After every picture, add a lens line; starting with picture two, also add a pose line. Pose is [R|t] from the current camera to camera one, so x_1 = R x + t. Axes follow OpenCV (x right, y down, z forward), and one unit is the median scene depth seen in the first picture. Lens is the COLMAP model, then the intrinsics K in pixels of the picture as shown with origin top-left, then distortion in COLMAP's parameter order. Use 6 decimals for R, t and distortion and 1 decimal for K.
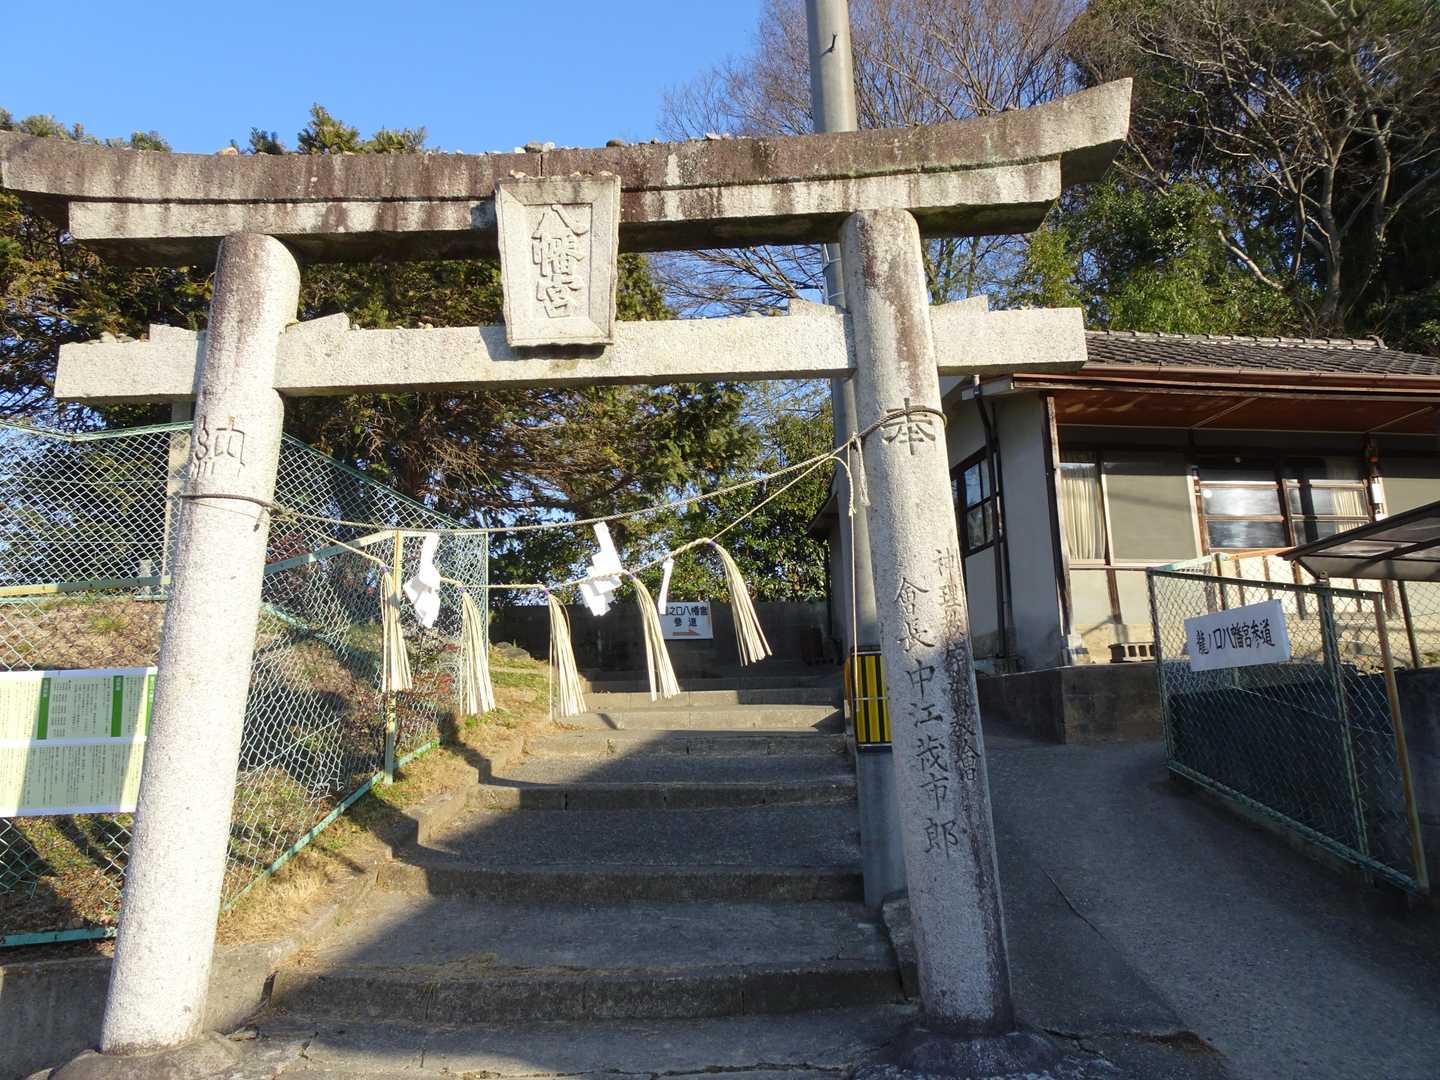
lens RADIAL K [[994.2, 0, 720.0], [0, 994.2, 540.0], [0, 0, 1]] dist [0.001943, -0.000674]
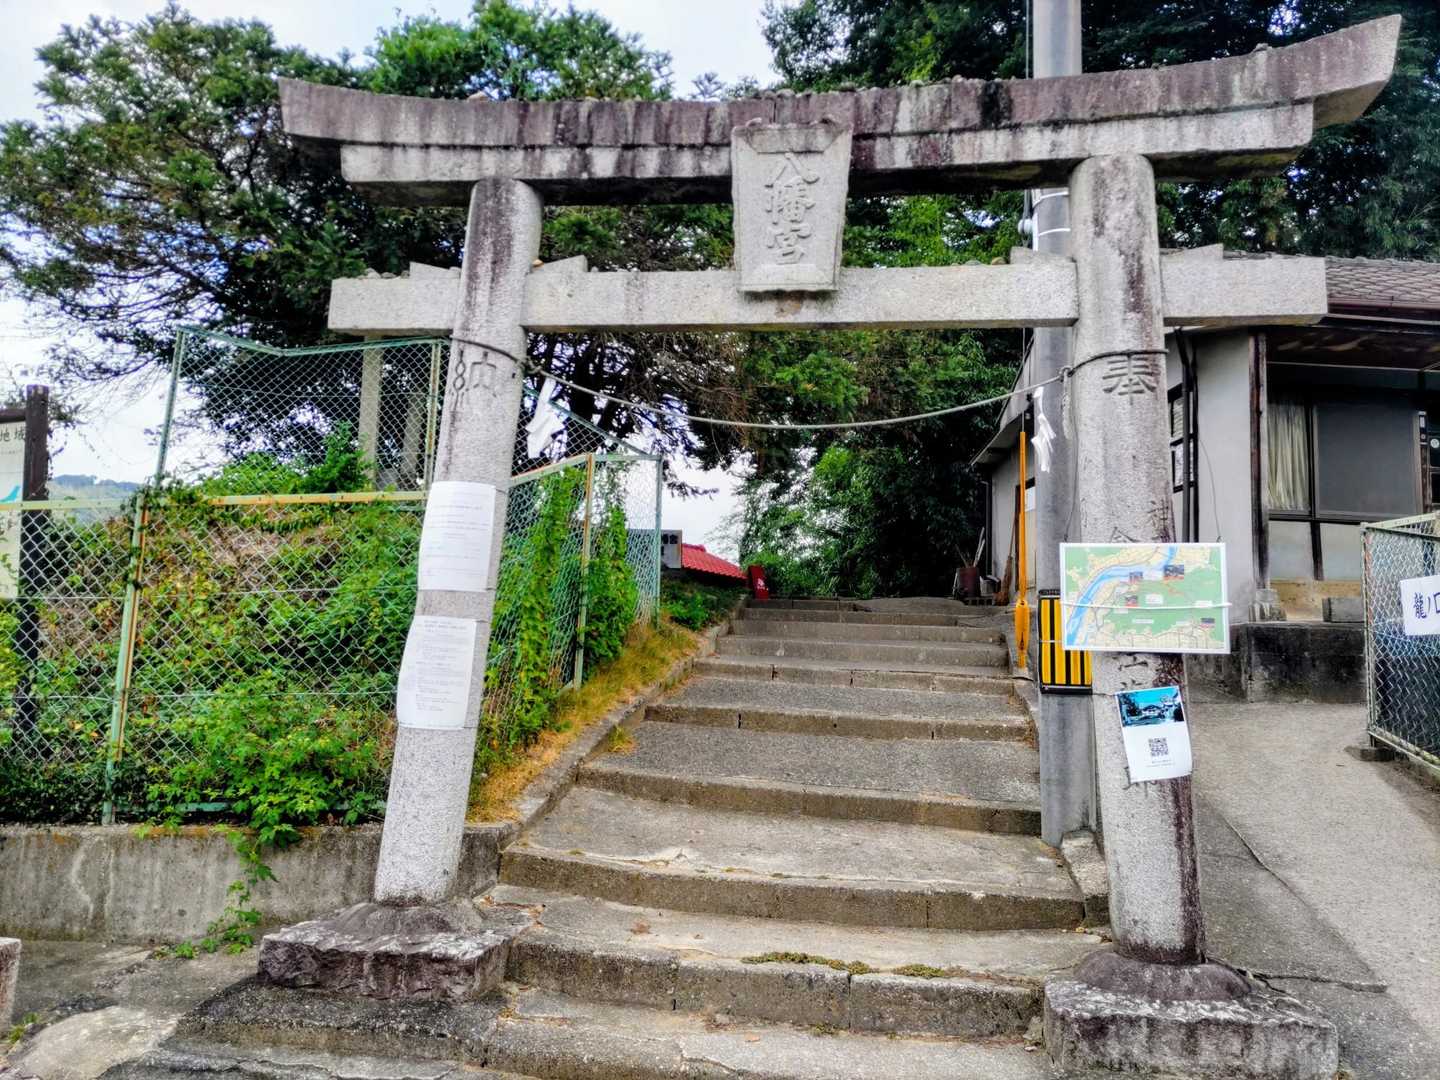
lens RADIAL K [[1032.7, 0, 720.0], [0, 1032.7, 540.0], [0, 0, 1]] dist [0.088663, -0.099097]
pose [[0.990541, 0.048835, -0.128231, -0.075247], [-0.039294, 0.996340, 0.075913, -0.013798], [0.131469, -0.070156, 0.988835, -0.112864]]
